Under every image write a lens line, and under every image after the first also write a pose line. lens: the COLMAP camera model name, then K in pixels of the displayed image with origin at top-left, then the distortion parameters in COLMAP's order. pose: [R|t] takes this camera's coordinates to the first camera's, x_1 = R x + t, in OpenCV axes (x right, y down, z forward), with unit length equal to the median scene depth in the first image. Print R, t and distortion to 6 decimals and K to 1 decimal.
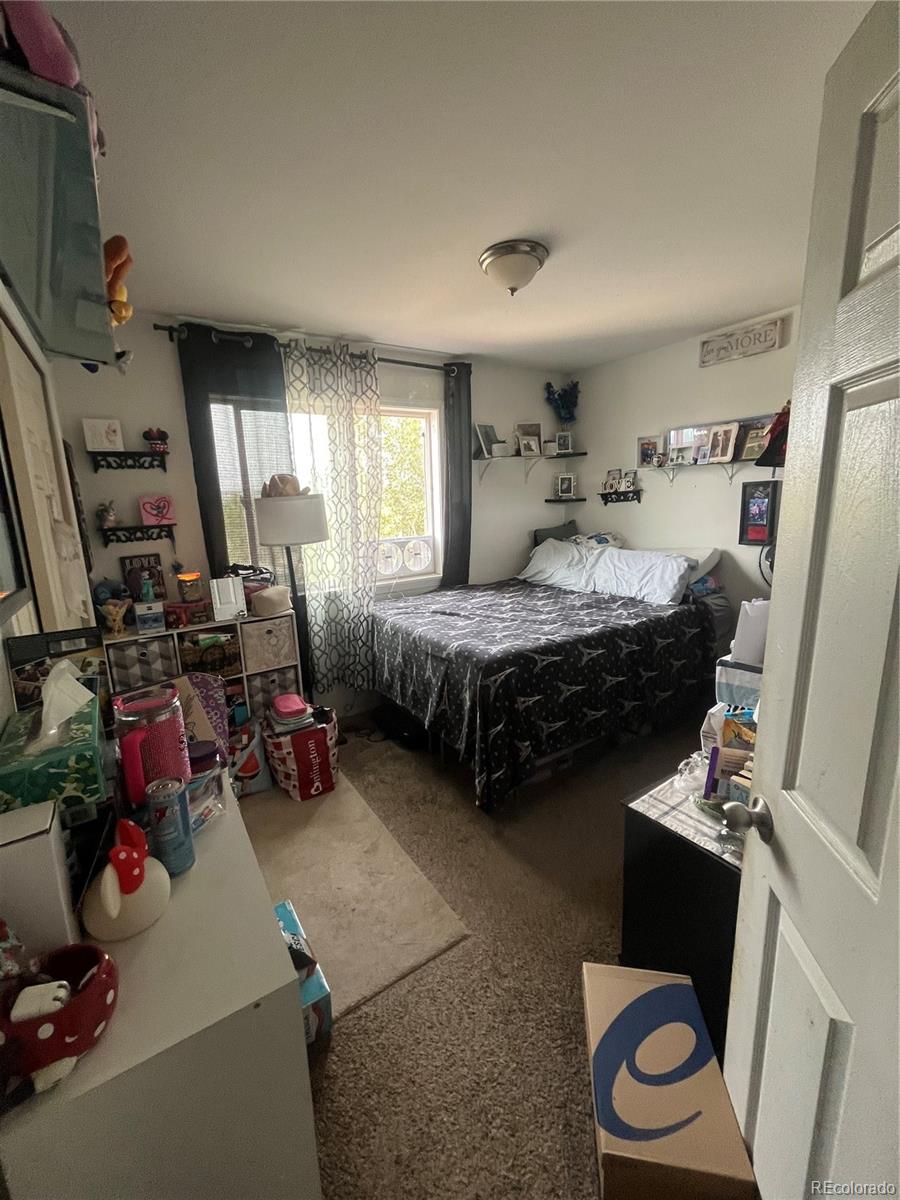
lens RADIAL K [[484.4, 0, 447.4], [0, 484.4, 592.9], [0, 0, 1]] dist [-0.003535, -0.000377]
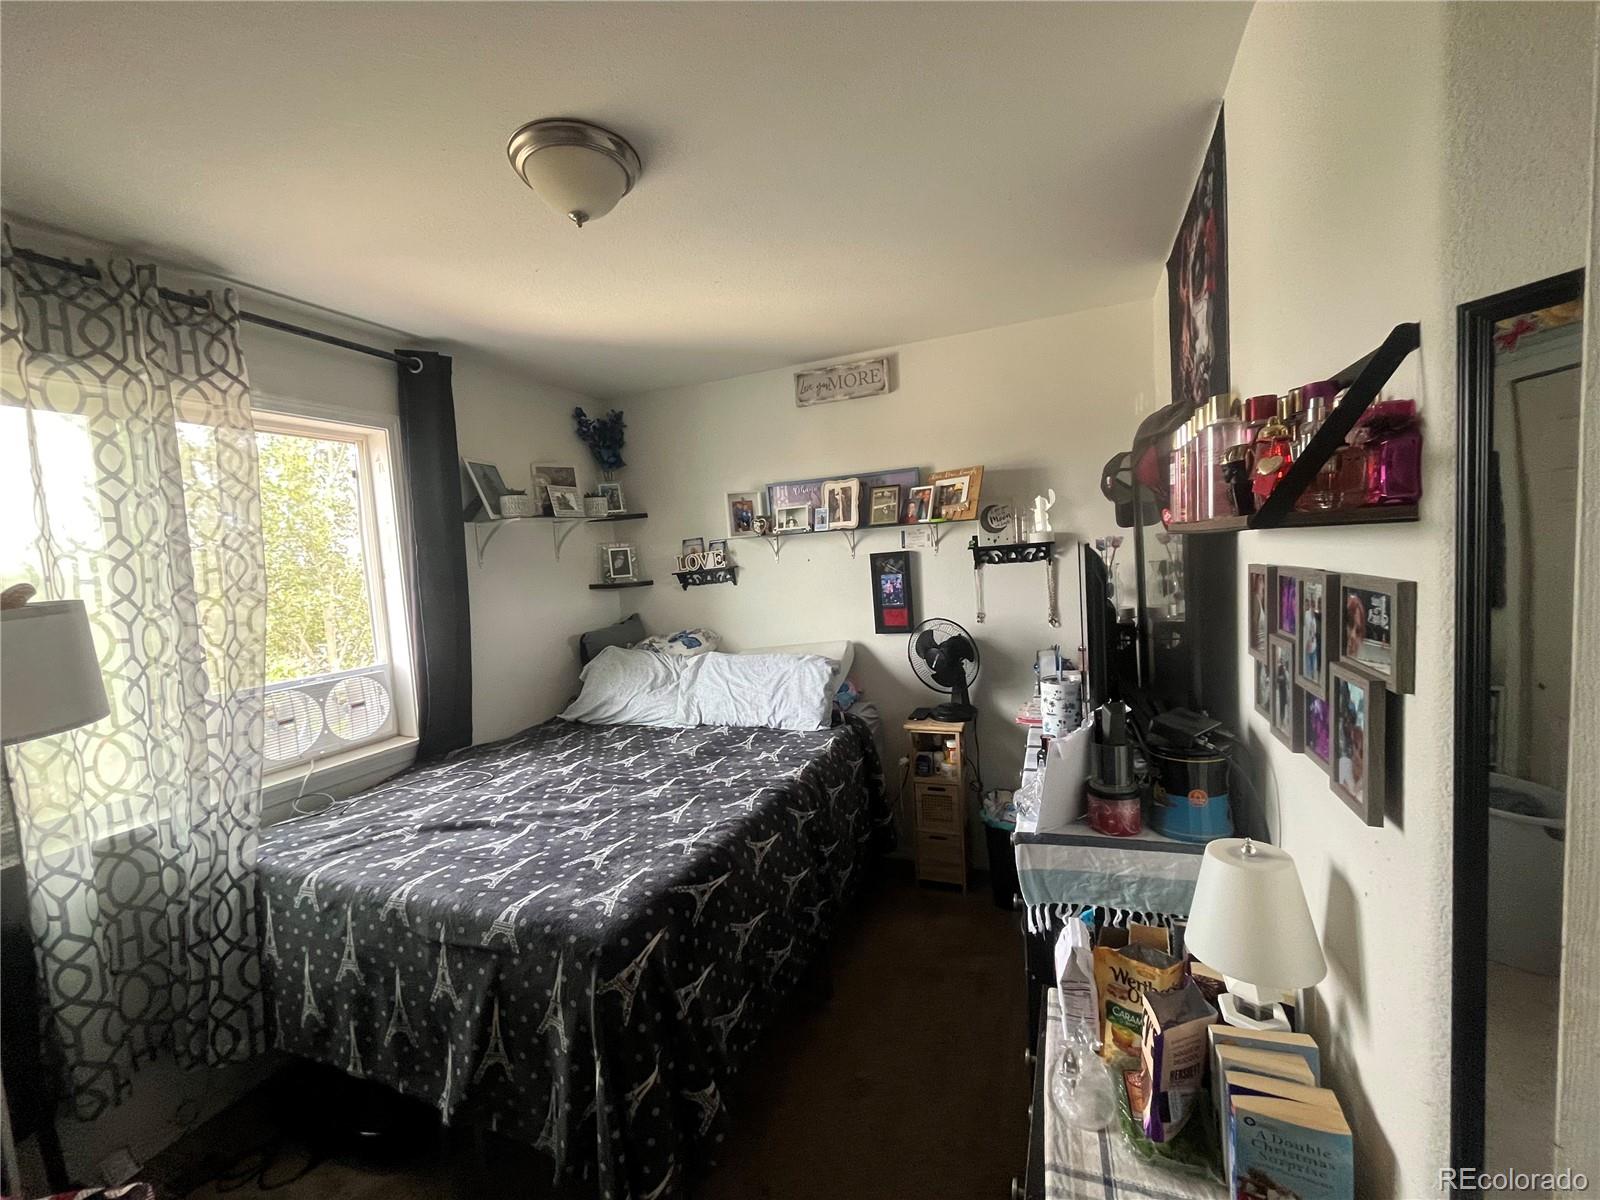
lens RADIAL K [[645.8, 0, 802.0], [0, 645.8, 605.9], [0, 0, 1]] dist [-0.003535, -0.000377]
pose [[0.823926, -0.060651, 0.563443, -0.062888], [0.142241, 0.984561, -0.102019, -0.056718], [-0.548556, 0.164200, 0.819832, 0.226580]]
